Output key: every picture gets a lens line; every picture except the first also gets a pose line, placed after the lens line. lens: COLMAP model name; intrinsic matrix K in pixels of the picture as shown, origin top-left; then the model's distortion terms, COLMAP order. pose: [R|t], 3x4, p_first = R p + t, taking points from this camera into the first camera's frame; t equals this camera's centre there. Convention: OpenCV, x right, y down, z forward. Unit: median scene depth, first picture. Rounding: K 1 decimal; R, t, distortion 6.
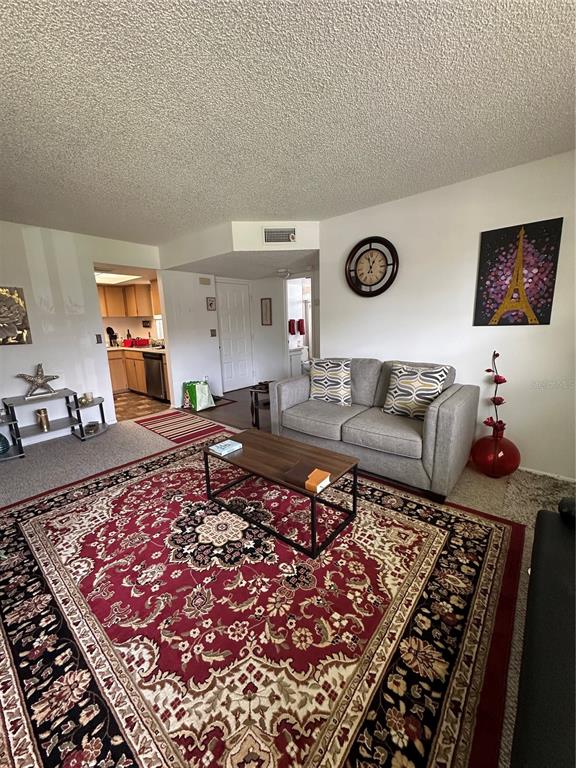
lens RADIAL K [[307.1, 0, 288.0], [0, 307.1, 384.0], [0, 0, 1]] dist [-0.002907, 0.000601]
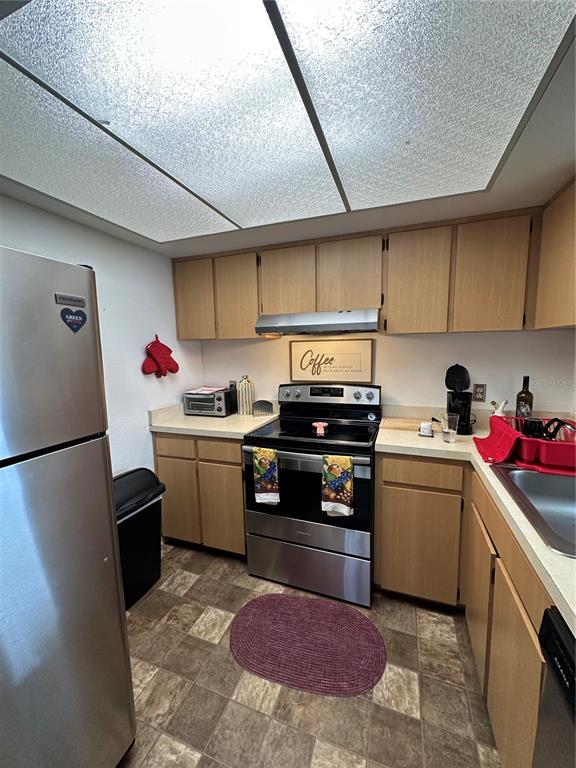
lens RADIAL K [[307.1, 0, 288.0], [0, 307.1, 384.0], [0, 0, 1]] dist [-0.002907, 0.000601]
pose [[0.336852, 0.131607, -0.932315, -1.082183], [-0.179757, 0.980959, 0.073526, -0.482707], [0.924239, 0.142823, 0.354095, 2.258379]]
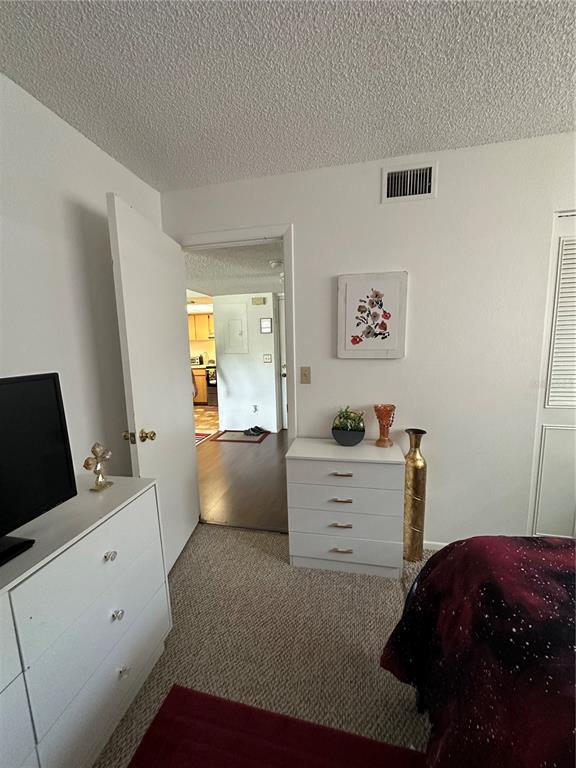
lens RADIAL K [[307.1, 0, 288.0], [0, 307.1, 384.0], [0, 0, 1]] dist [-0.002907, 0.000601]
pose [[0.479079, 0.132583, -0.867701, 1.394613], [-0.162838, 0.984792, 0.060567, -0.410216], [0.862535, 0.112278, 0.493382, 1.622413]]
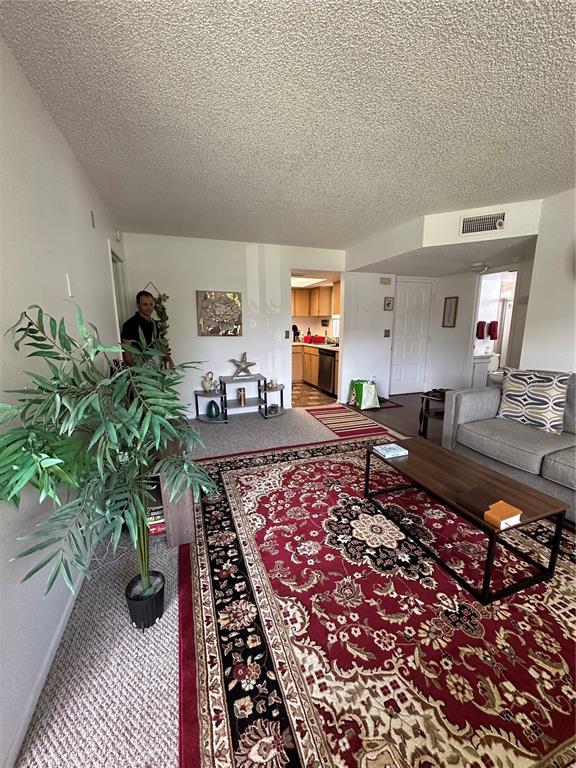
lens RADIAL K [[307.1, 0, 288.0], [0, 307.1, 384.0], [0, 0, 1]] dist [-0.002907, 0.000601]
pose [[0.861075, 0.119687, -0.494192, -0.029388], [-0.120596, 0.992243, 0.030183, 0.007829], [0.493971, 0.033608, 0.868829, -0.011776]]
